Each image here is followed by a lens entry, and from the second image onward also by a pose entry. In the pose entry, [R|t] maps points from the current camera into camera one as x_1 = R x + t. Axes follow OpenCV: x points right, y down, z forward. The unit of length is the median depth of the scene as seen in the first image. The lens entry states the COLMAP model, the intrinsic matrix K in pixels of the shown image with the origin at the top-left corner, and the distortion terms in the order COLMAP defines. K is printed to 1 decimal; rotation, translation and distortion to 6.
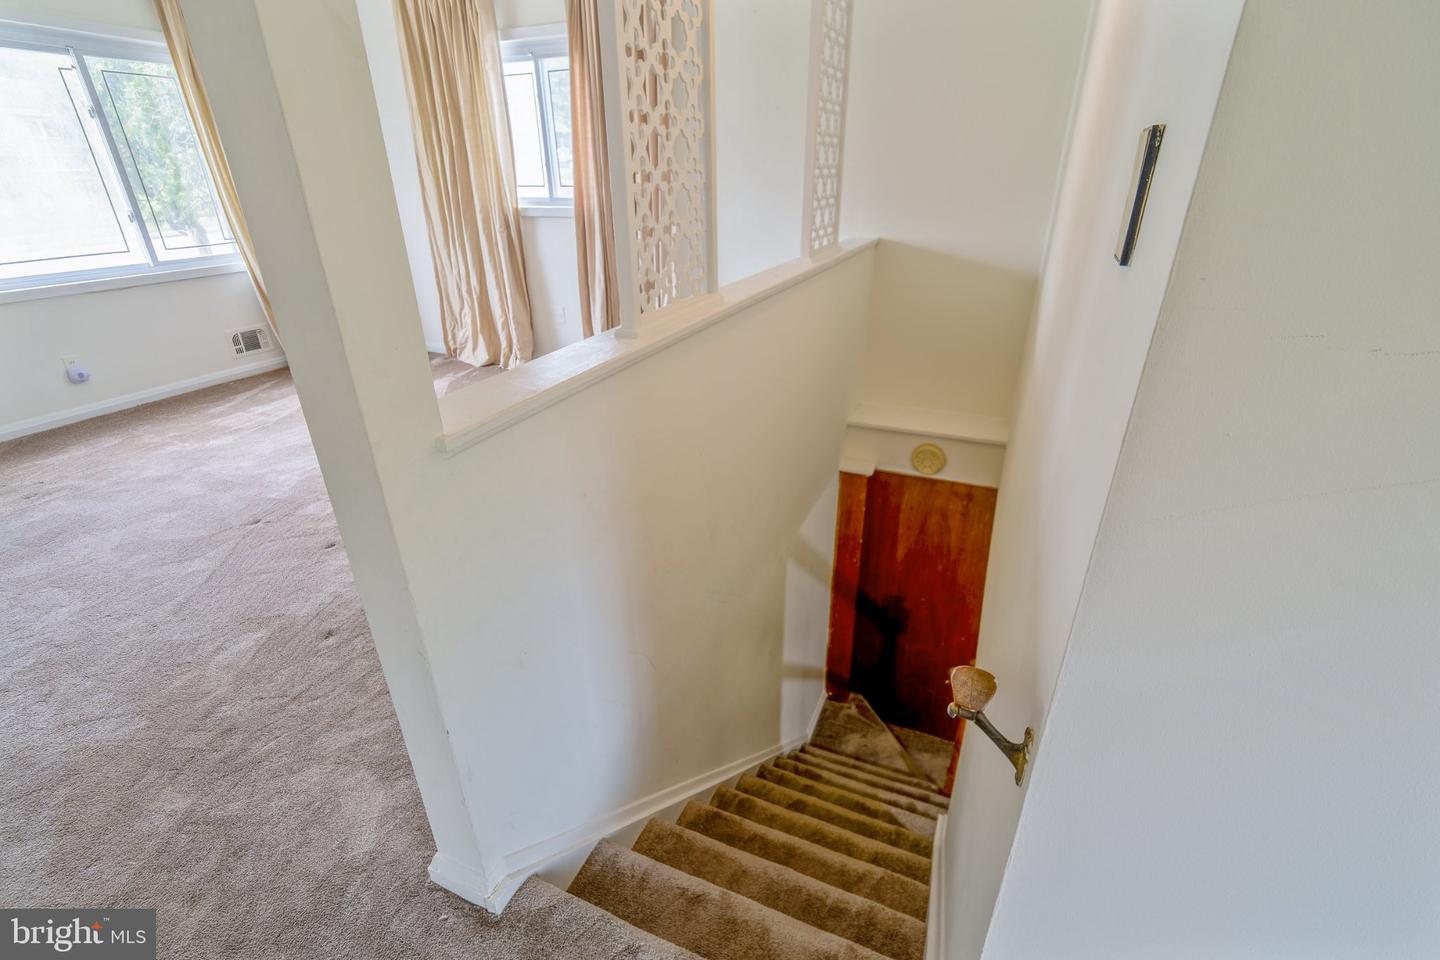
lens RADIAL K [[647.6, 0, 724.2], [0, 647.6, 477.3], [0, 0, 1]] dist [-0.006576, 0.002162]
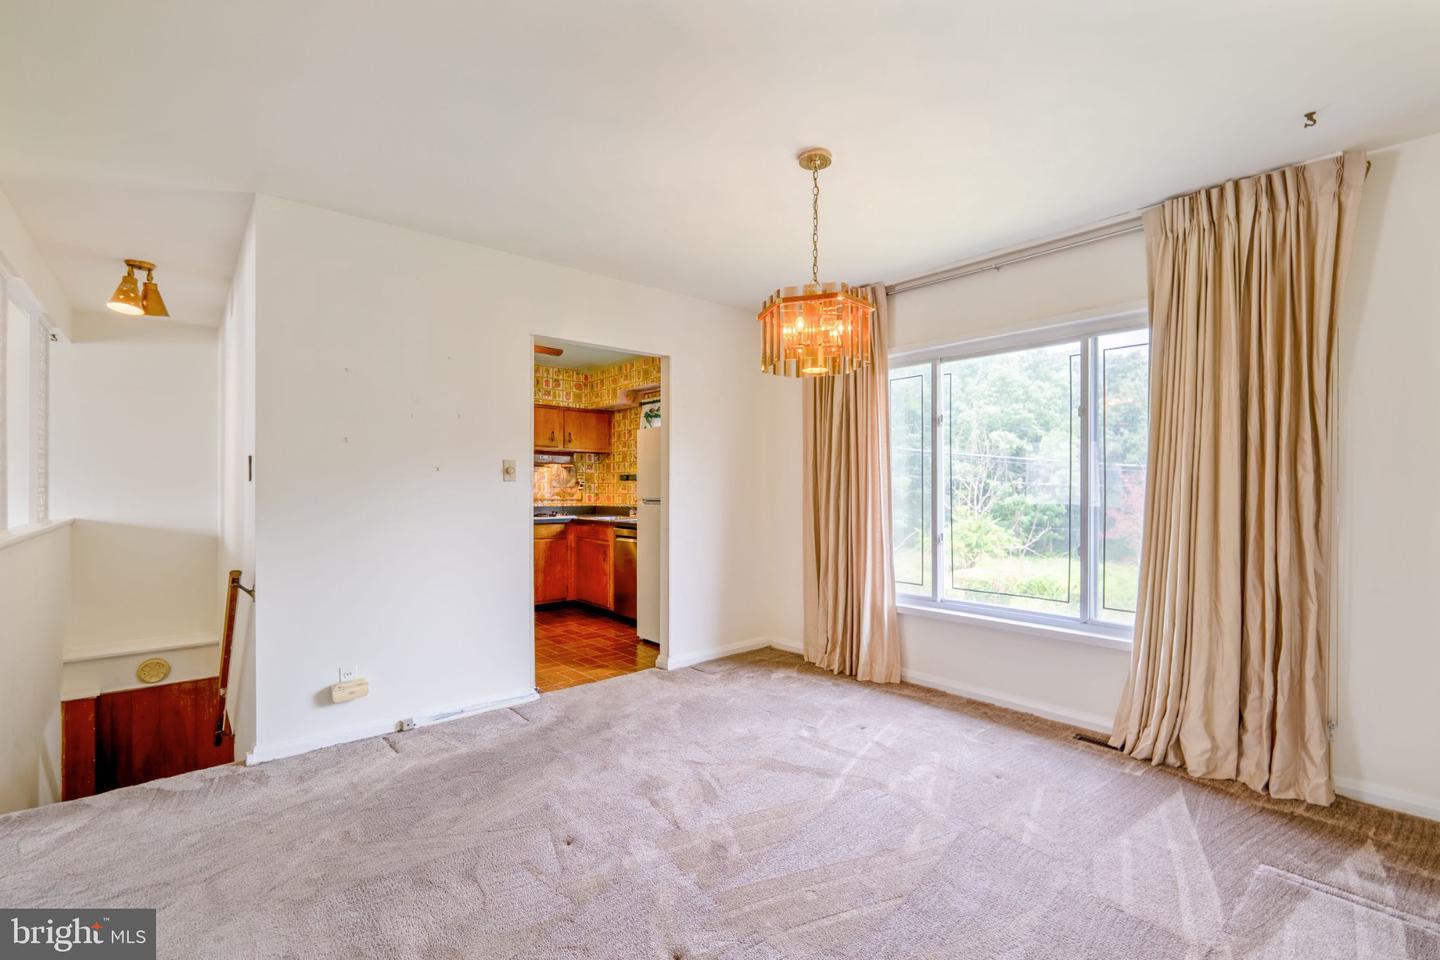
lens RADIAL K [[647.6, 0, 723.6], [0, 647.6, 494.1], [0, 0, 1]] dist [-0.006576, 0.002162]
pose [[0.437783, 0.002760, 0.899076, -0.328080], [0.379400, 0.906030, -0.187521, 0.303731], [-0.815108, 0.423203, 0.395597, -0.568040]]
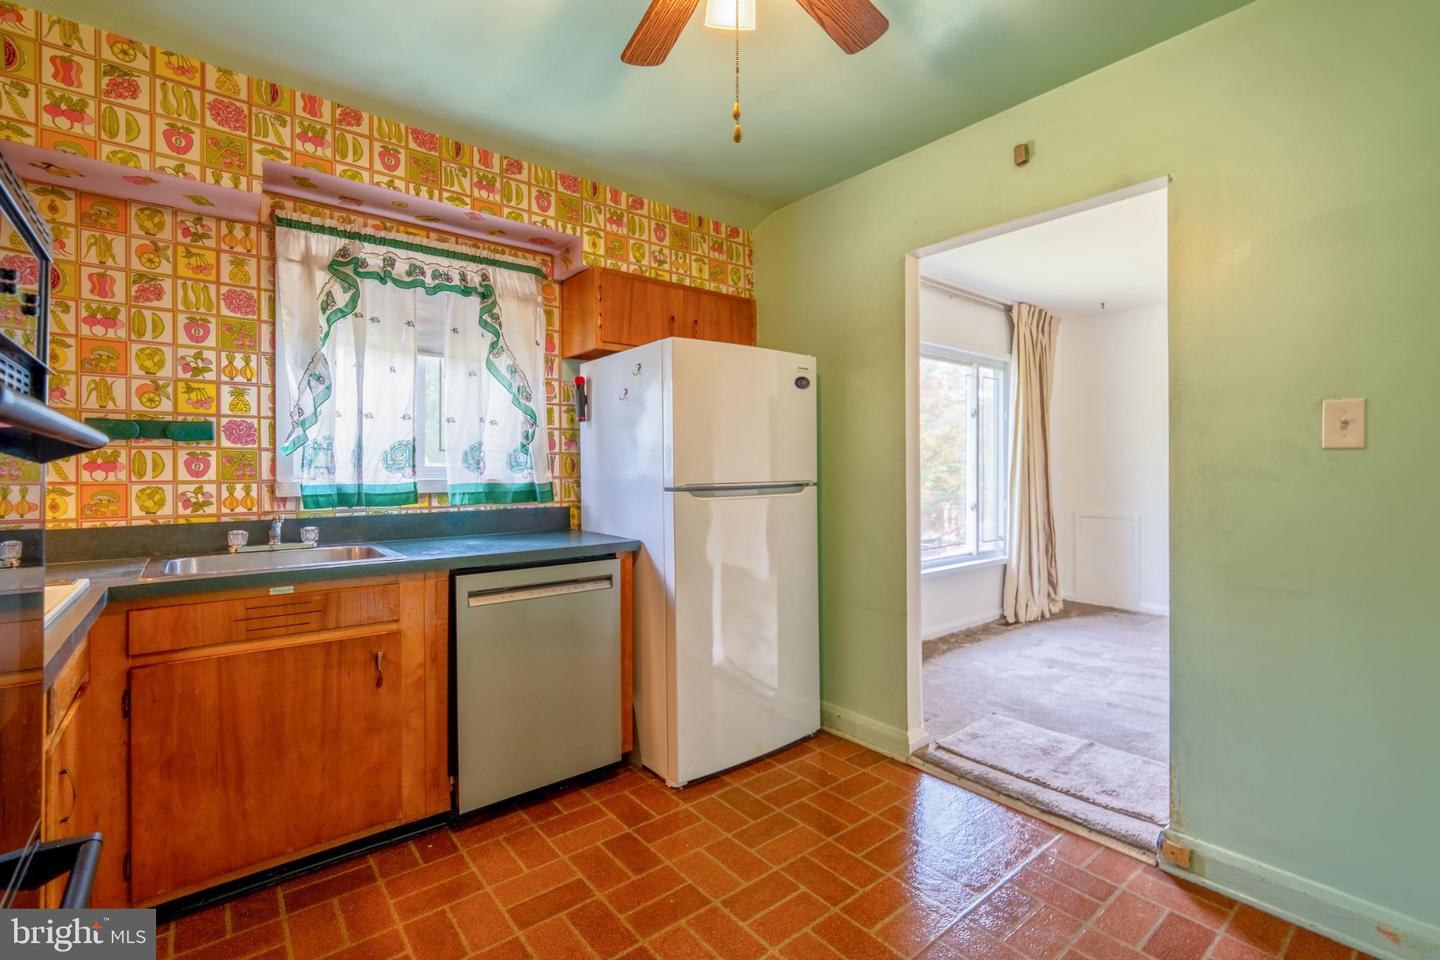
lens RADIAL K [[647.6, 0, 730.7], [0, 647.6, 469.9], [0, 0, 1]] dist [-0.006576, 0.002162]
pose [[-0.894149, 0.014012, 0.447550, 0.460201], [0.203604, 0.902927, 0.378507, -0.232332], [-0.398801, 0.429565, -0.810205, 0.560595]]
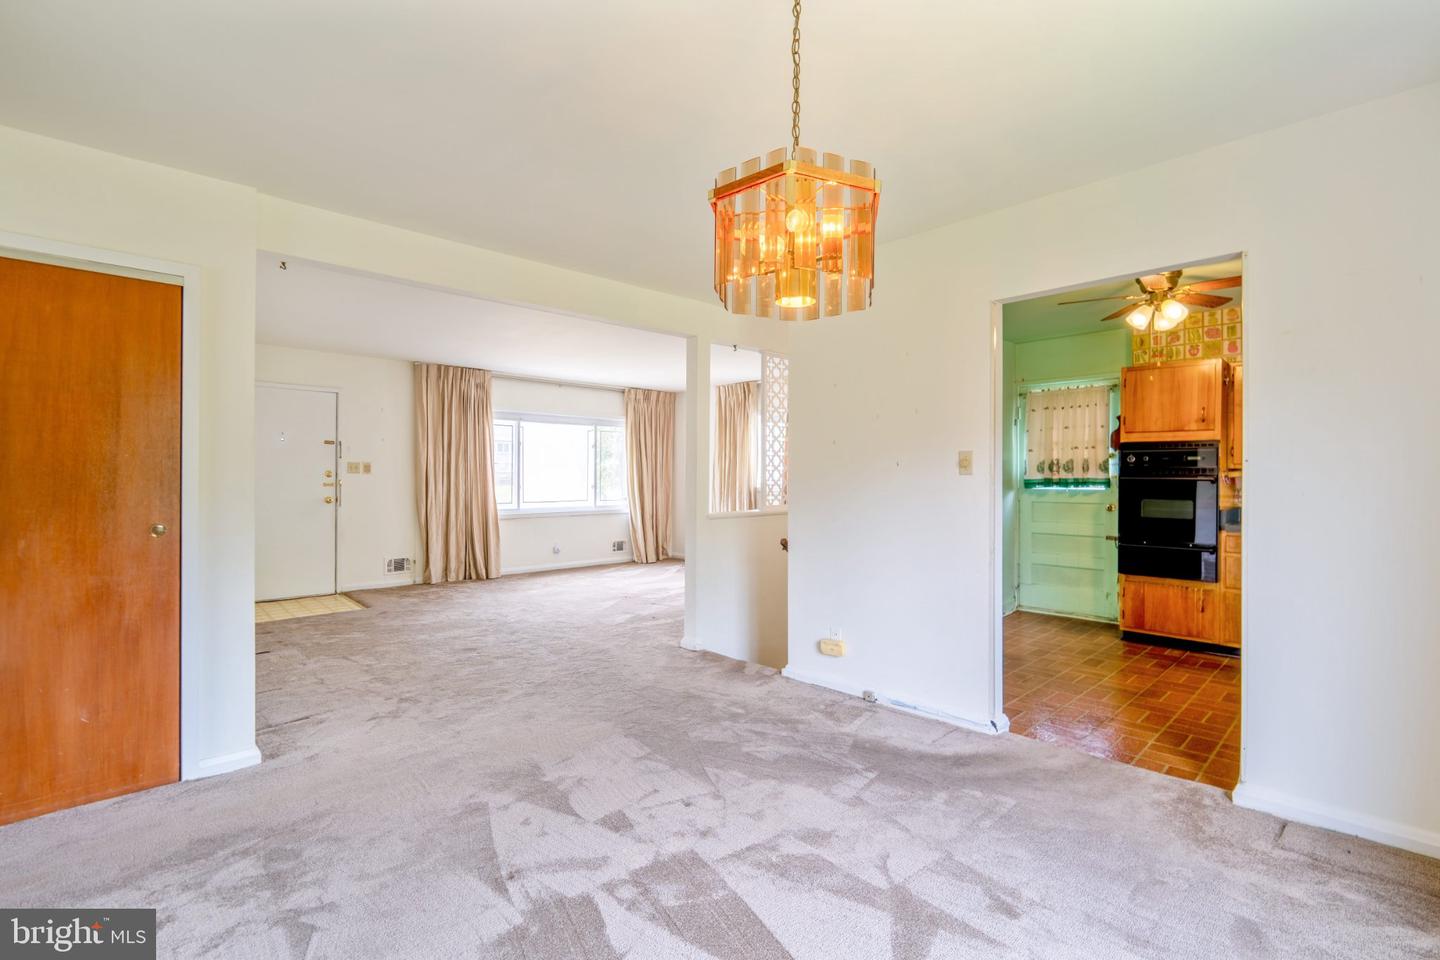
lens RADIAL K [[647.6, 0, 725.2], [0, 647.6, 477.2], [0, 0, 1]] dist [-0.006576, 0.002162]
pose [[0.924798, 0.010795, -0.380304, 0.370241], [-0.172284, 0.903119, -0.393312, 0.375548], [0.339214, 0.429255, 0.837063, -0.749533]]
